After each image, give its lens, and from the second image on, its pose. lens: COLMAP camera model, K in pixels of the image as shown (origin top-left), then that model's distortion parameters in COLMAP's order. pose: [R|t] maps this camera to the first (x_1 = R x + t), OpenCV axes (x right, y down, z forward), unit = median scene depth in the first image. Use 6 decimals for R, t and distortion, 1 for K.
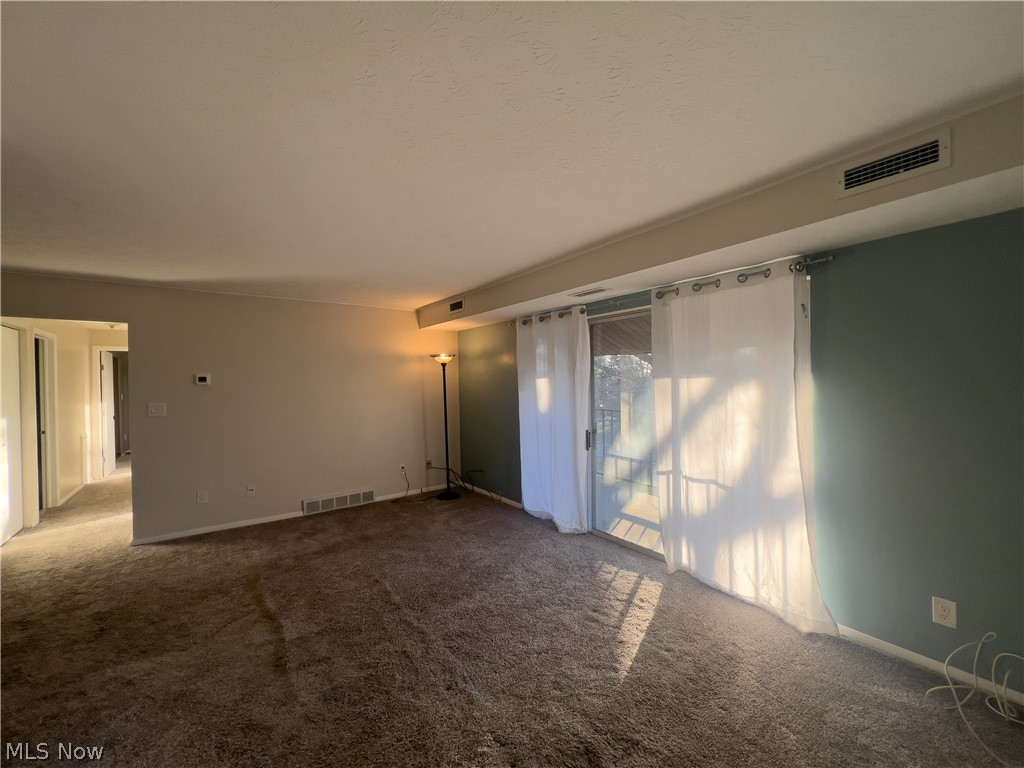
lens RADIAL K [[409.0, 0, 511.3], [0, 409.0, 382.2], [0, 0, 1]] dist [-0.003916, 0.000648]
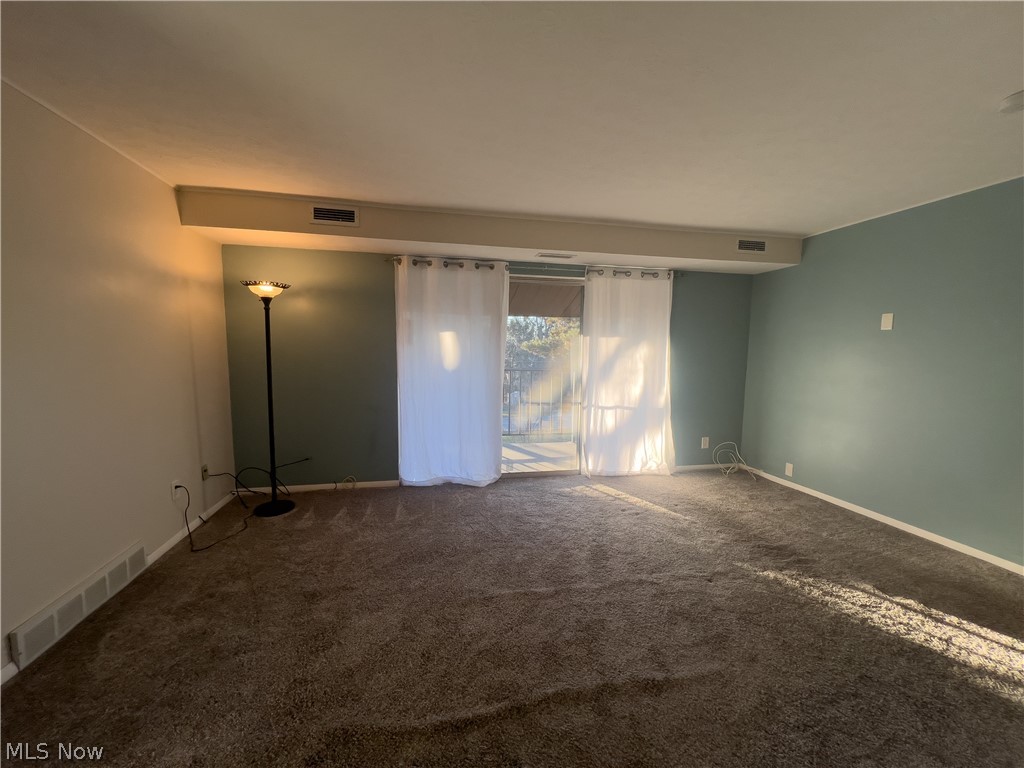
lens RADIAL K [[409.0, 0, 510.4], [0, 409.0, 387.3], [0, 0, 1]] dist [-0.003916, 0.000648]
pose [[0.420371, -0.071492, 0.904532, -0.939657], [-0.019285, 0.995962, 0.087681, 0.042300], [-0.907147, -0.054302, 0.417295, 0.668521]]
